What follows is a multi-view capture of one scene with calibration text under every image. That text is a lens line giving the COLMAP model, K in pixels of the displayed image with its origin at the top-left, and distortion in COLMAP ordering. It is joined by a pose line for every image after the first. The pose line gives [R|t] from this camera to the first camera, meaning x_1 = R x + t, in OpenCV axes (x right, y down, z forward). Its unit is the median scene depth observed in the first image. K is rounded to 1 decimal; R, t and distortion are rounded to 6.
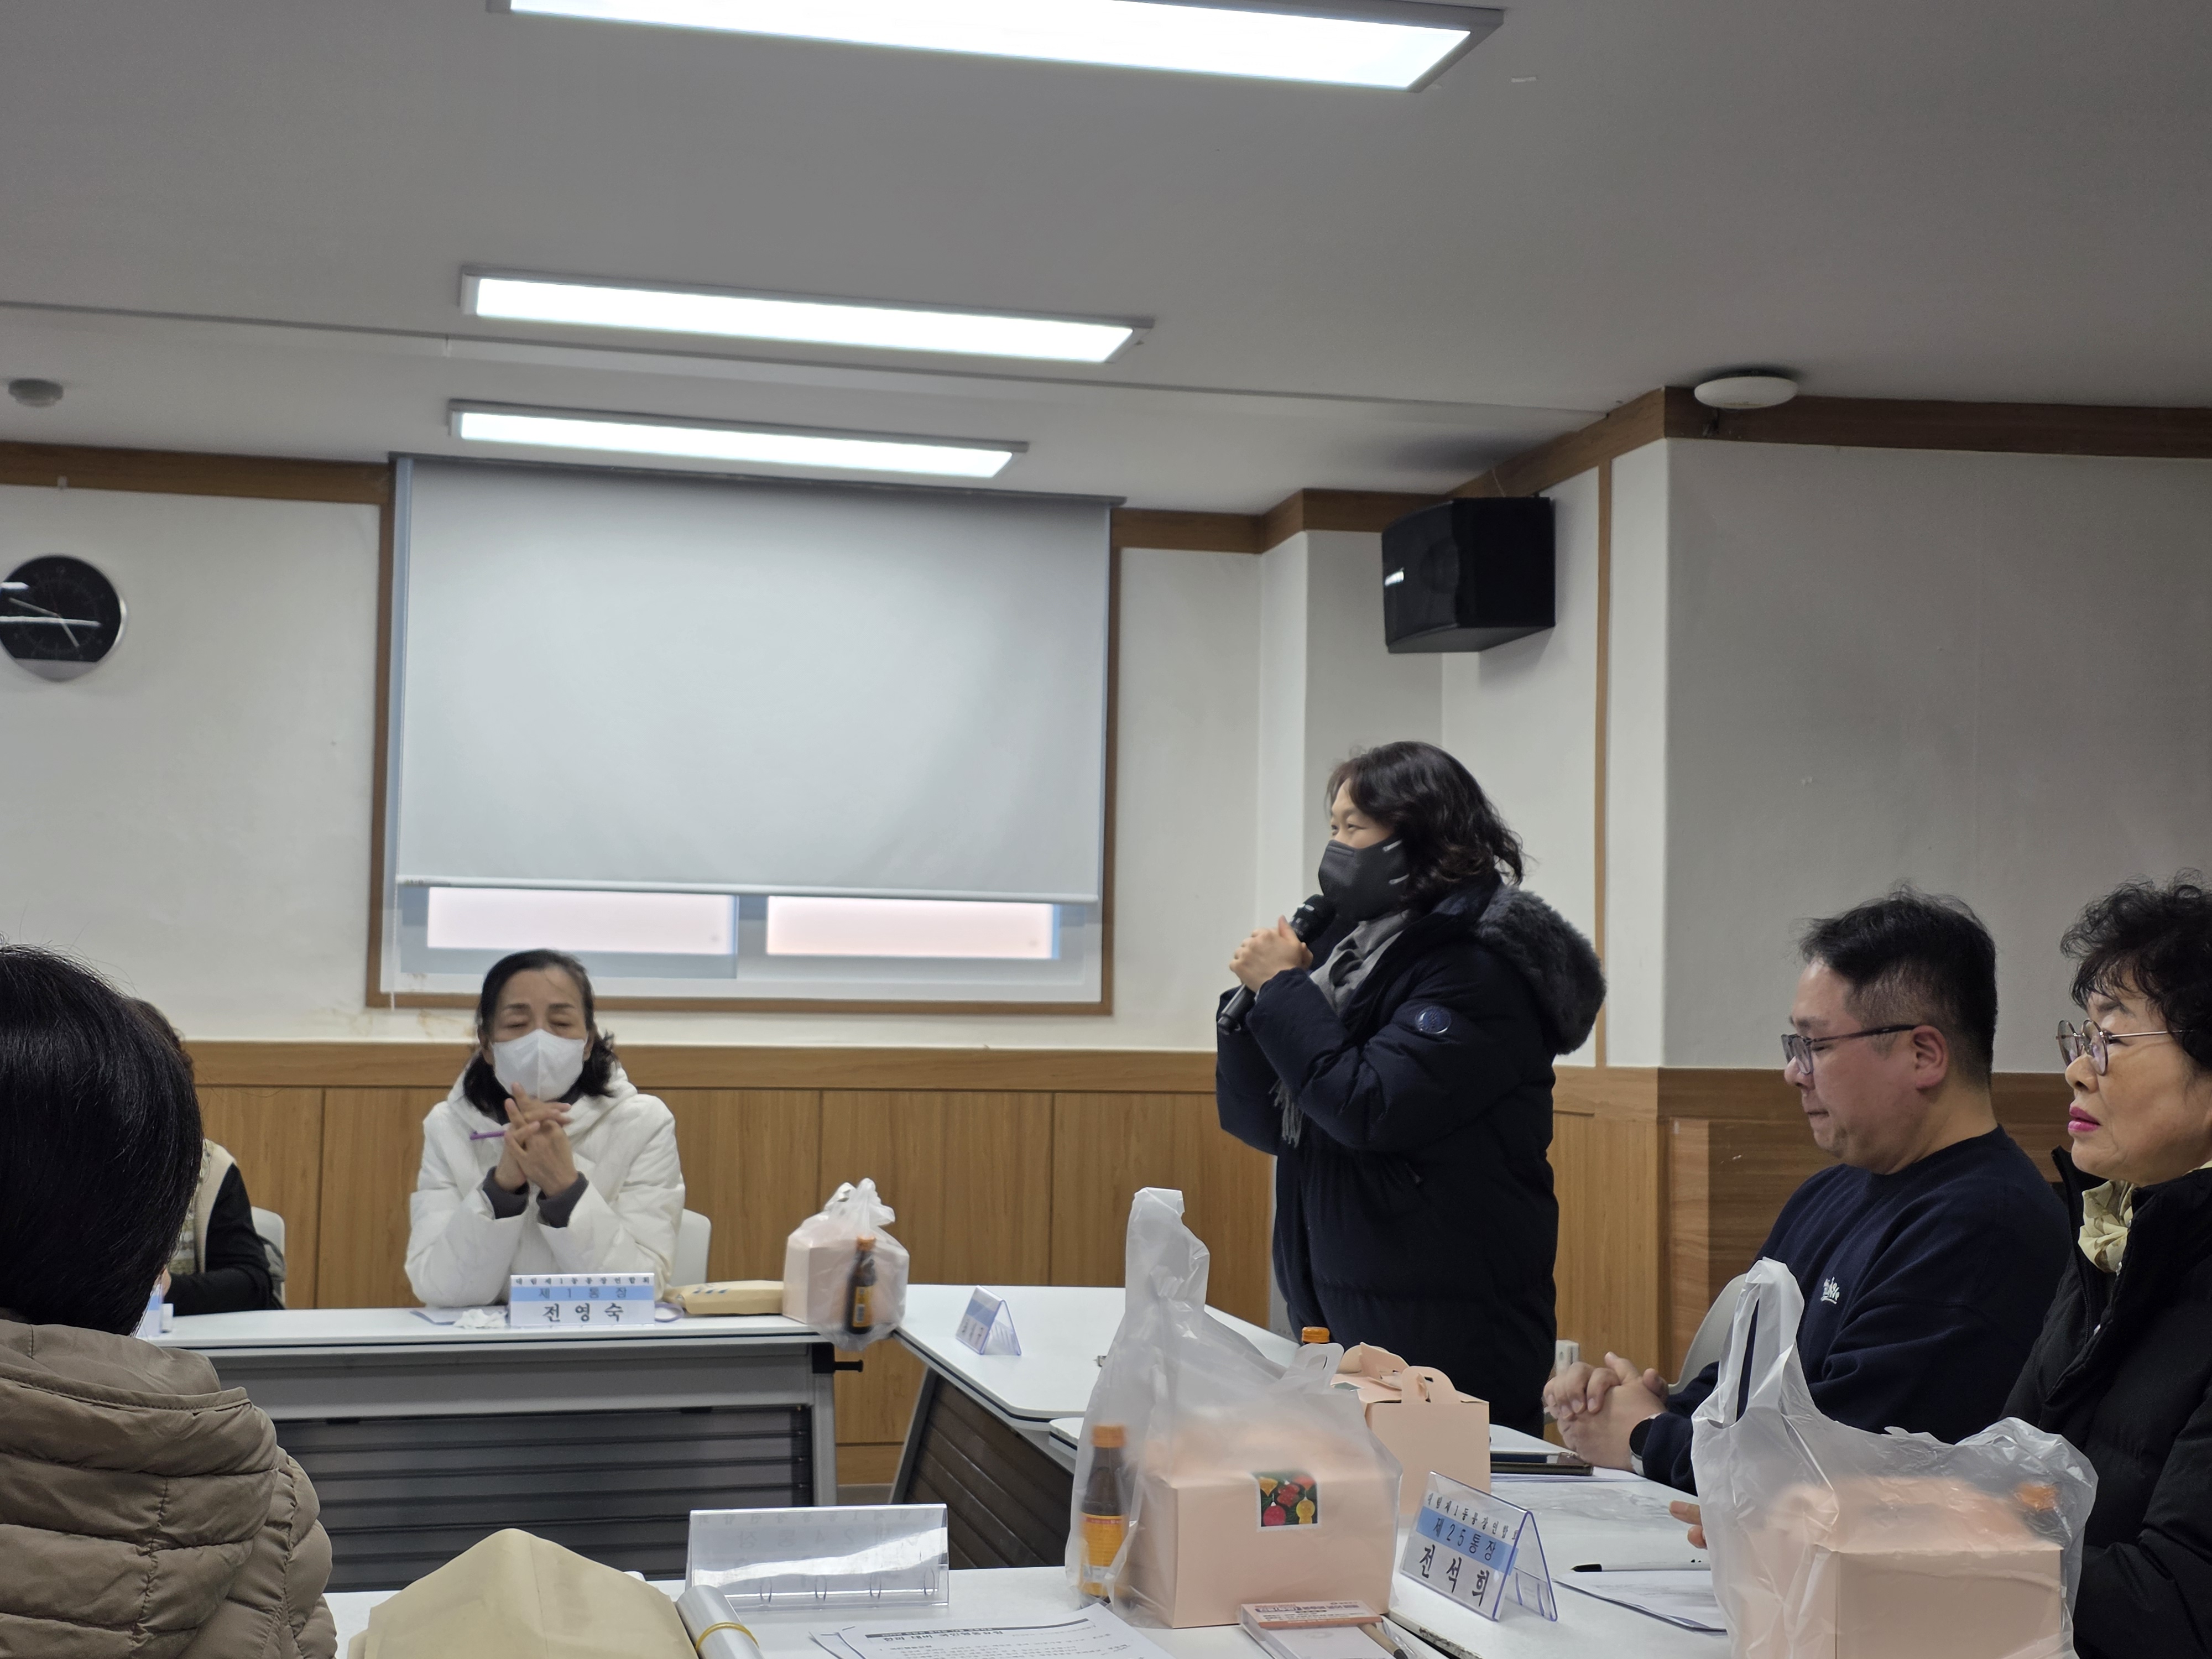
lens RADIAL K [[3021.4, 0, 1092.9], [0, 3021.4, 877.2], [0, 0, 1]] dist [0.170957, 0.000000]
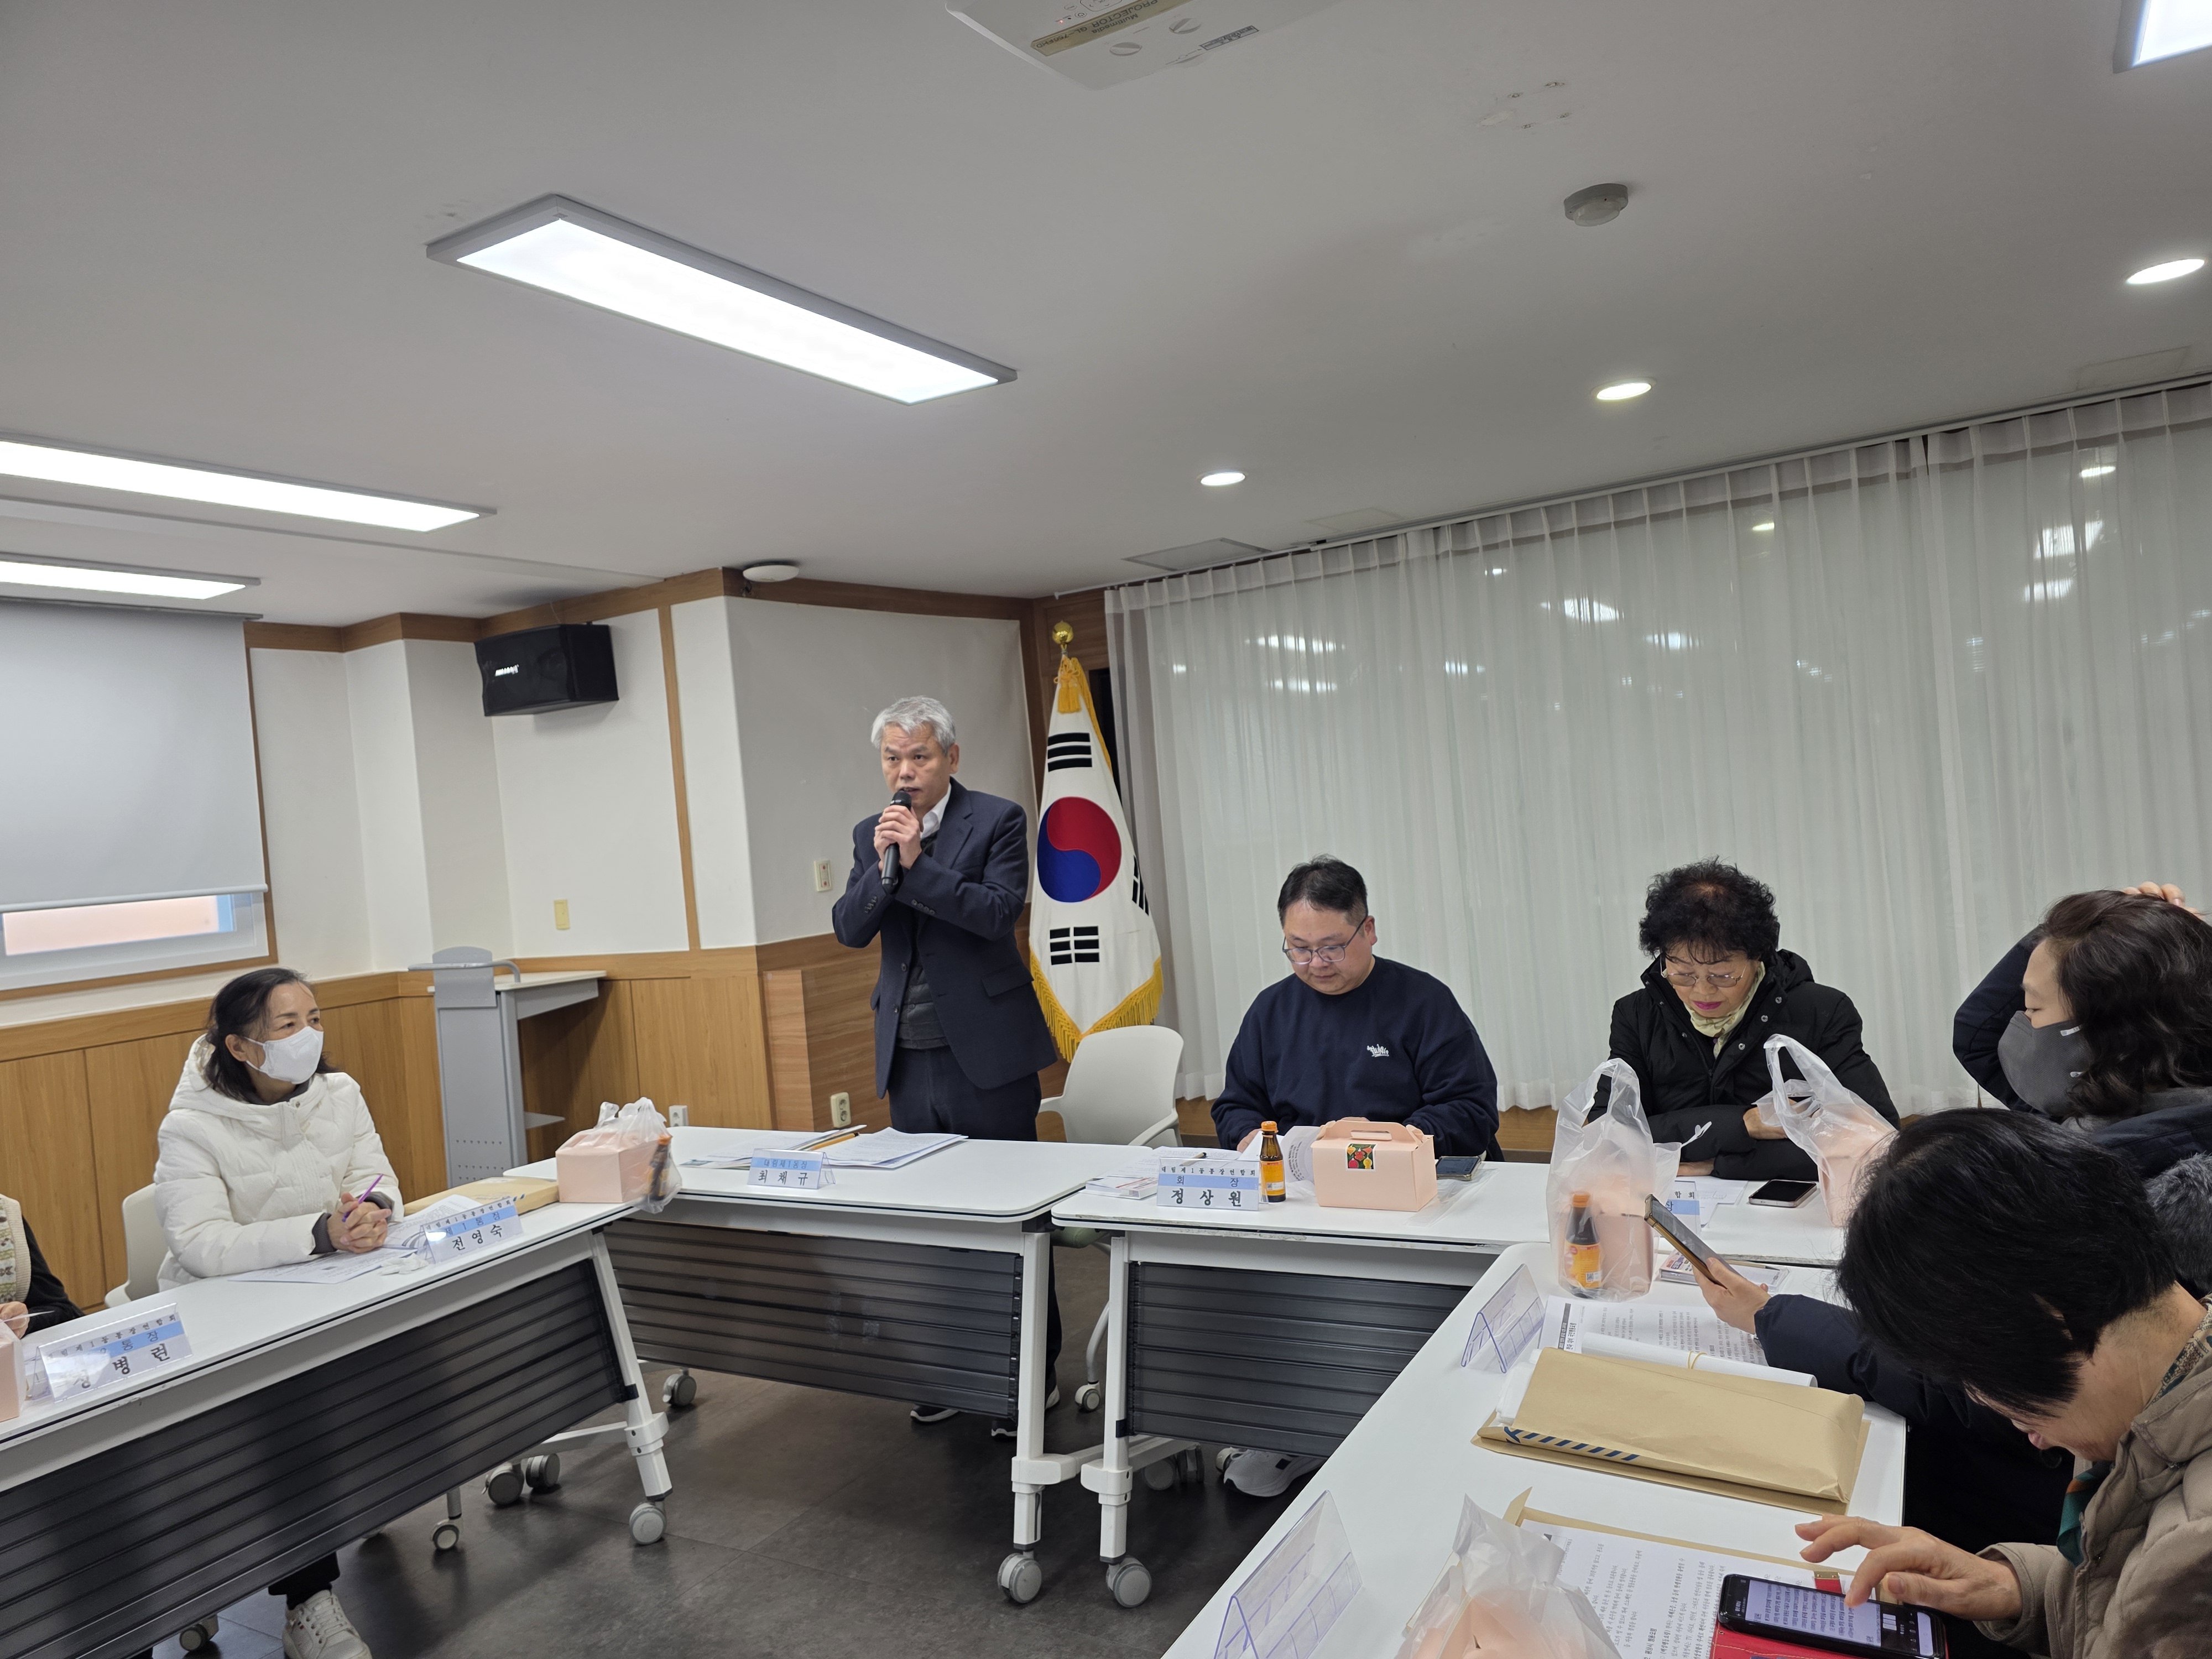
lens RADIAL K [[1490.8, 0, 1095.6], [0, 1490.8, 827.4], [0, 0, 1]] dist [0.058989, -0.053690]
pose [[0.676074, -0.080603, 0.732411, -0.282036], [0.067491, 0.996594, 0.047377, -0.031054], [-0.733736, 0.017401, 0.679212, 0.213766]]
